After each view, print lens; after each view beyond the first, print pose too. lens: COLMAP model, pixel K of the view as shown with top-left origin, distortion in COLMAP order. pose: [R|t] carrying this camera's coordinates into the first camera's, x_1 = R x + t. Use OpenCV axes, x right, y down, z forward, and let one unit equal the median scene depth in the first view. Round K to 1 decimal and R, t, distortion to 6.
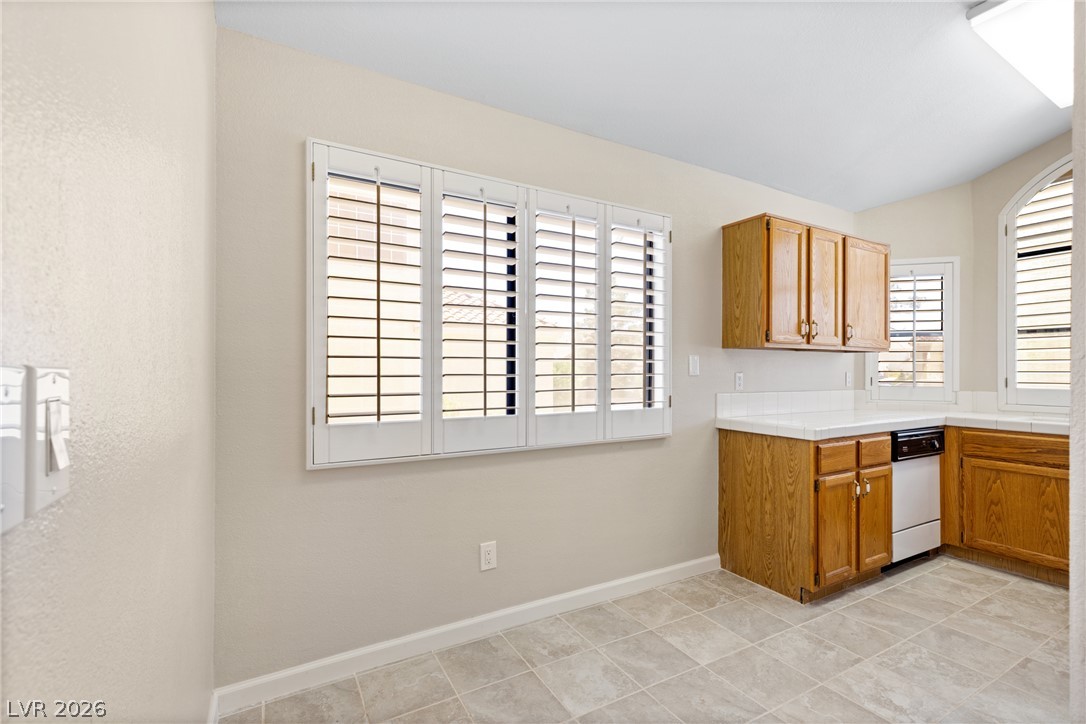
lens RADIAL K [[485.9, 0, 552.3], [0, 485.9, 367.1], [0, 0, 1]] dist [0.005379, -0.000165]
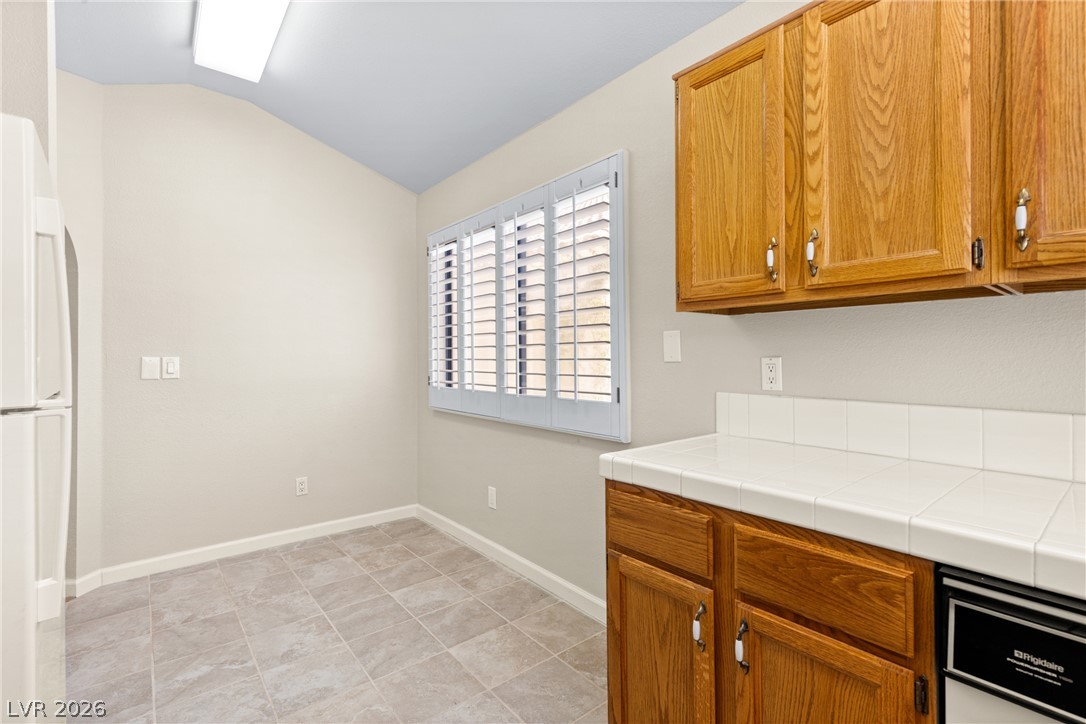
lens RADIAL K [[485.9, 0, 551.7], [0, 485.9, 360.2], [0, 0, 1]] dist [0.005379, -0.000165]
pose [[0.177232, -0.005979, -0.984151, 0.959529], [-0.001905, 0.999978, -0.006419, 0.020381], [0.984167, 0.003013, 0.177217, 0.746464]]
